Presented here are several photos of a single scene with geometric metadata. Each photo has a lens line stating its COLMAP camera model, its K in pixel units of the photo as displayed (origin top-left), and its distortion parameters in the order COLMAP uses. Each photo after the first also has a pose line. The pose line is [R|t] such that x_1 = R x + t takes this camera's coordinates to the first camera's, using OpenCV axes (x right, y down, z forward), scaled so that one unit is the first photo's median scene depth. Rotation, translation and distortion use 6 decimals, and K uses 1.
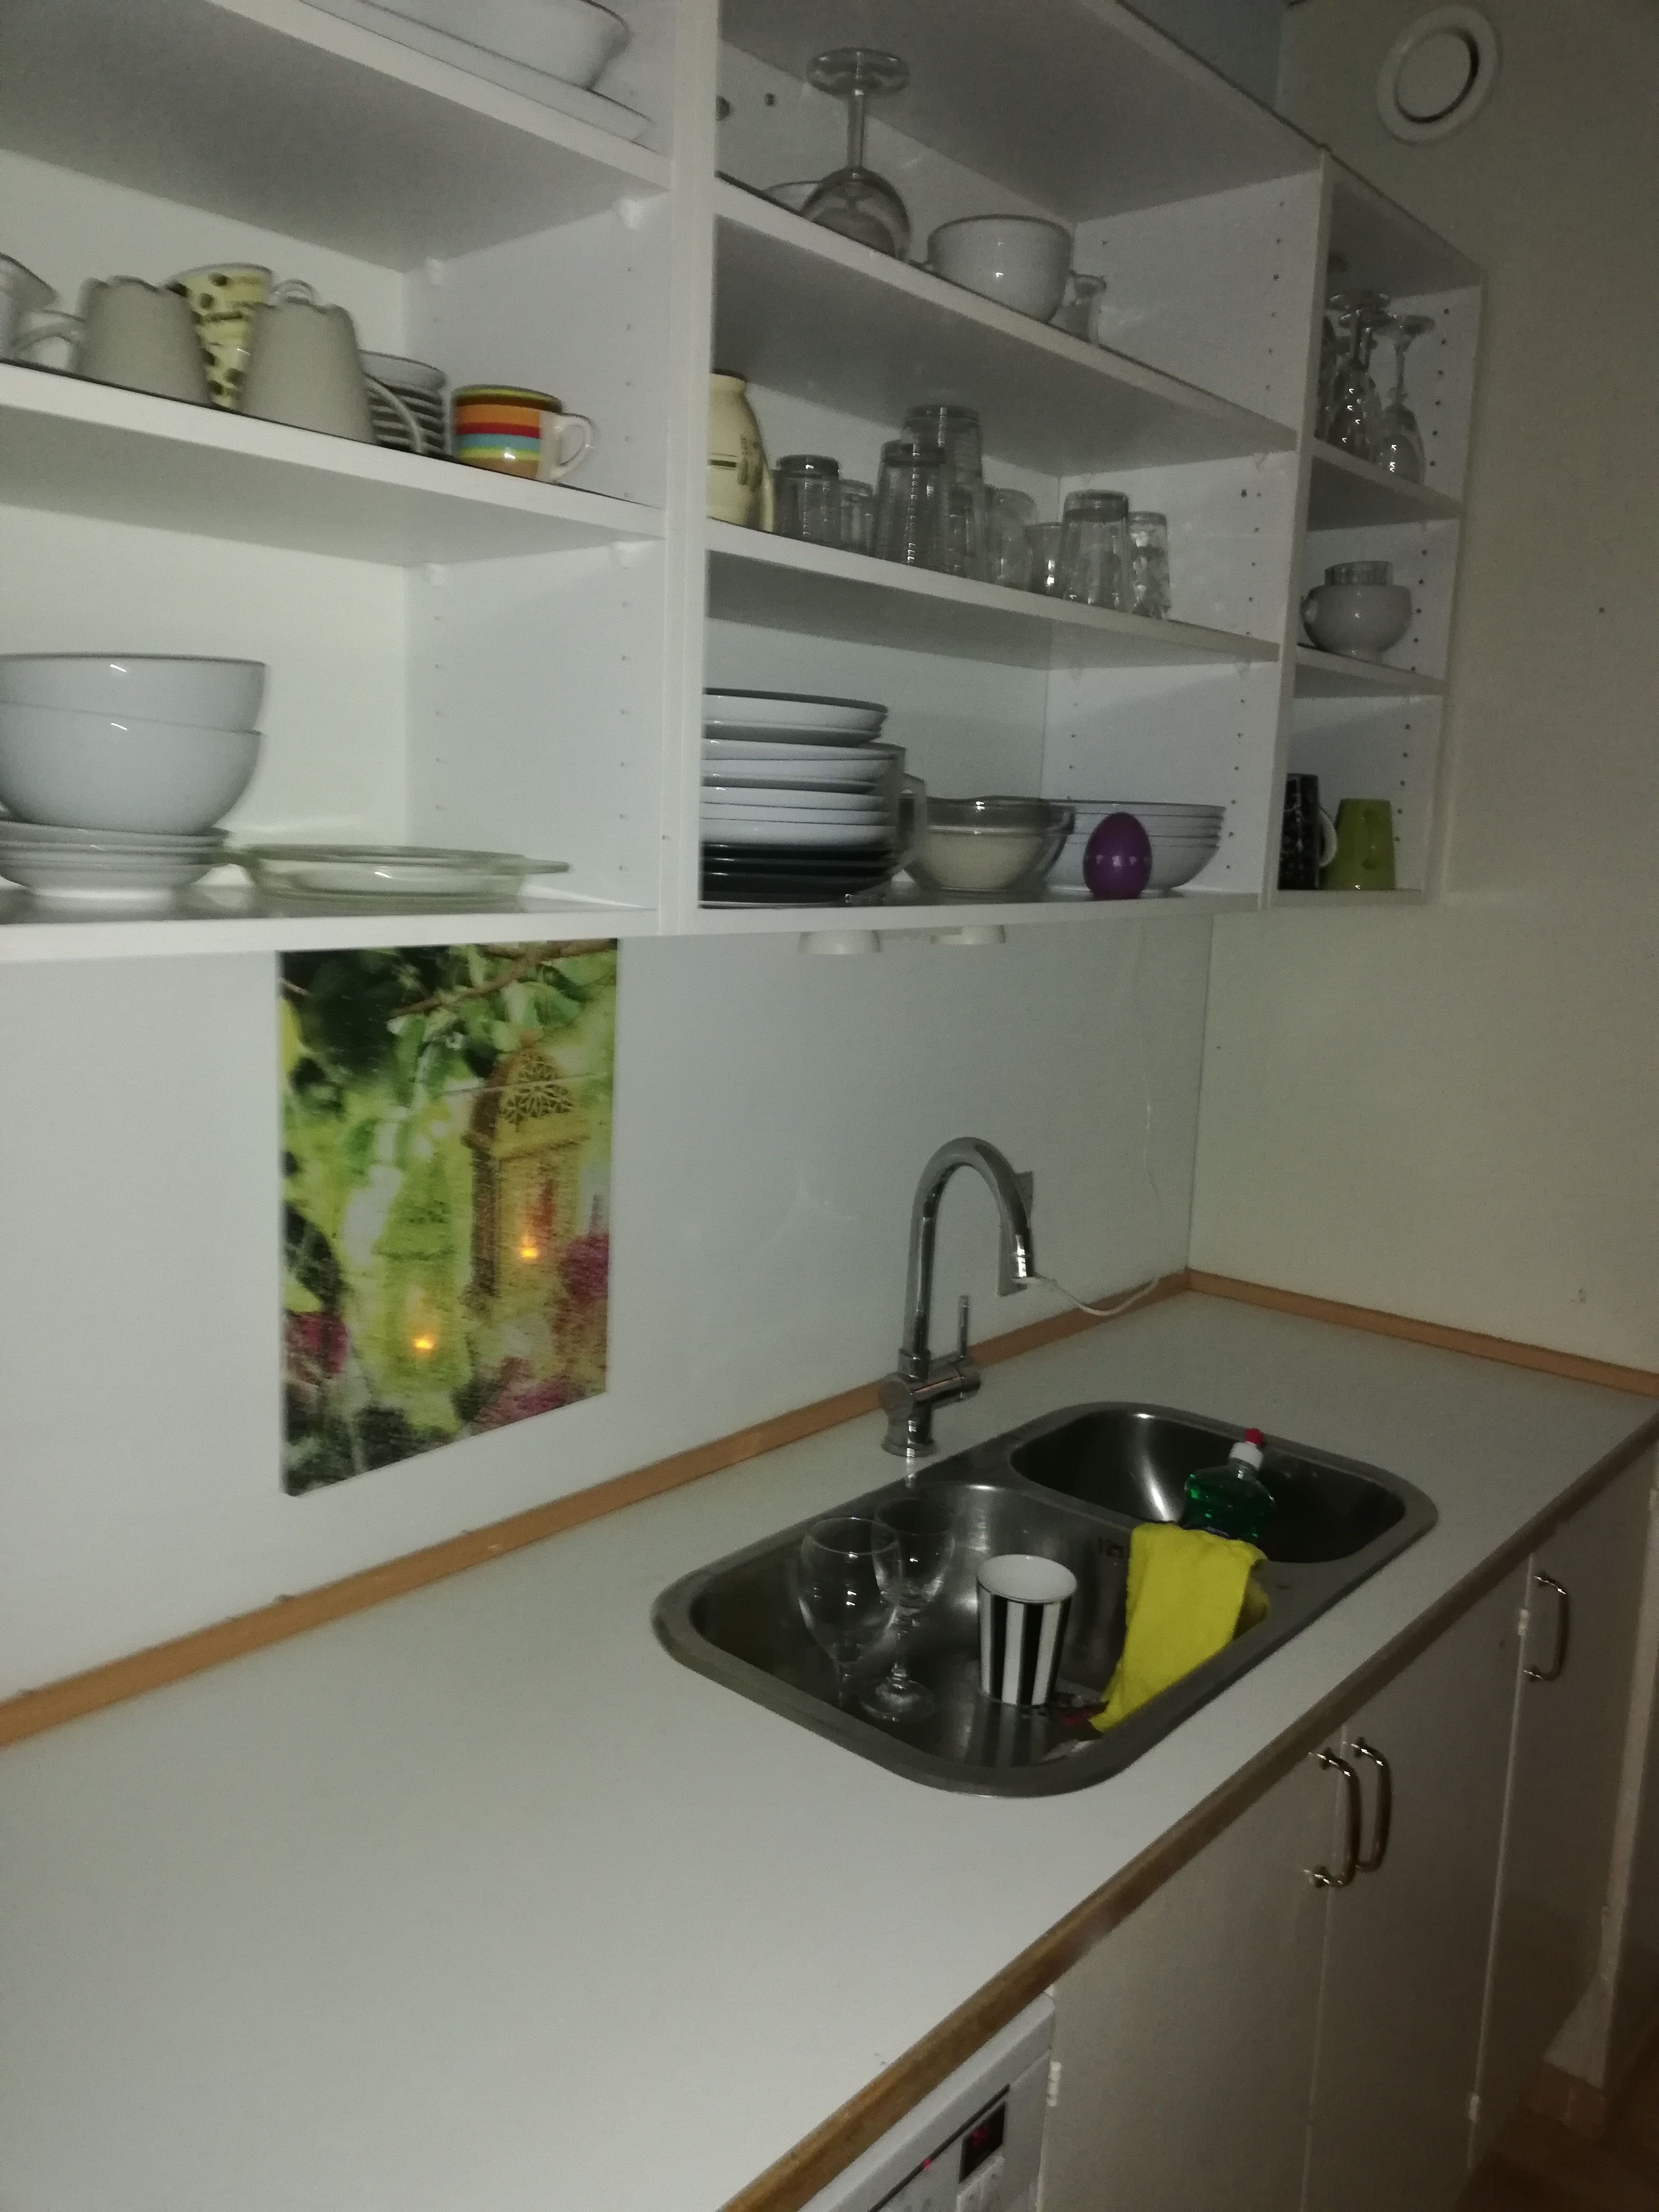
lens RADIAL K [[1655.8, 0, 821.9], [0, 1655.8, 1109.2], [0, 0, 1]] dist [0.007545, -0.012017]
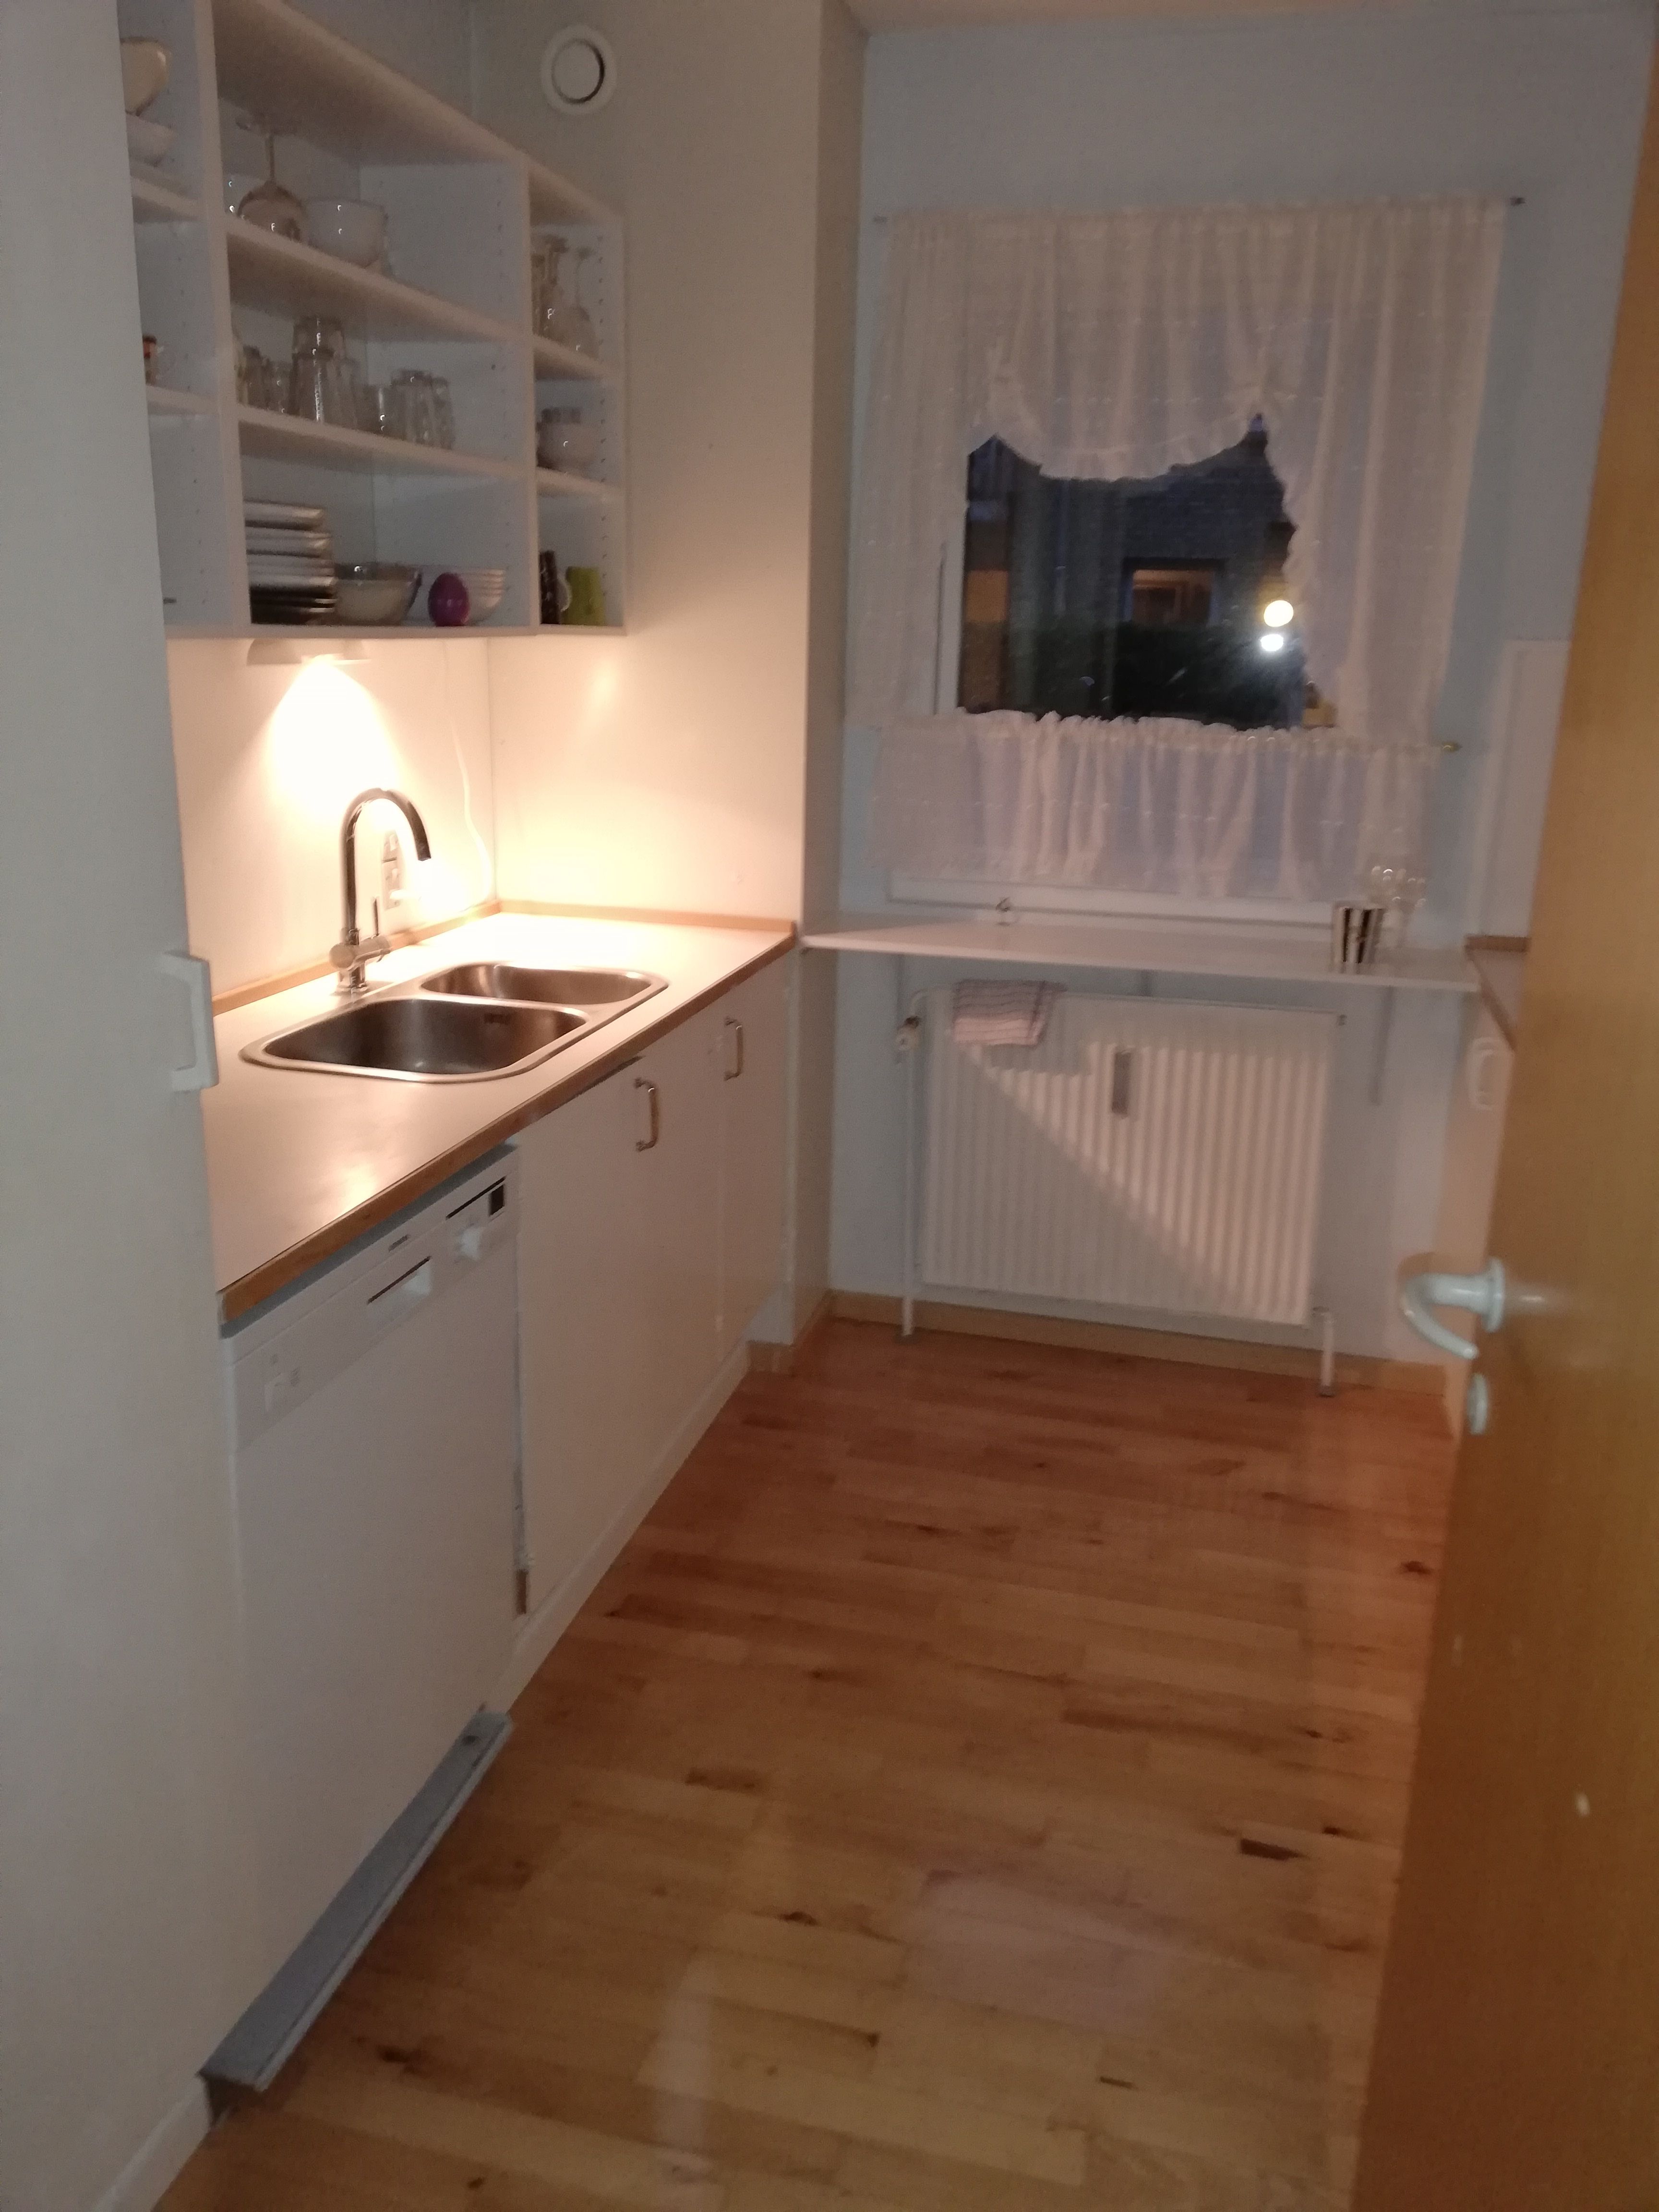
lens RADIAL K [[1655.8, 0, 833.1], [0, 1655.8, 1109.6], [0, 0, 1]] dist [0.007545, -0.012017]
pose [[0.891002, -0.137592, 0.432647, -0.267801], [0.081155, 0.985890, 0.146404, 0.139071], [-0.446687, -0.095335, 0.889597, -0.699220]]
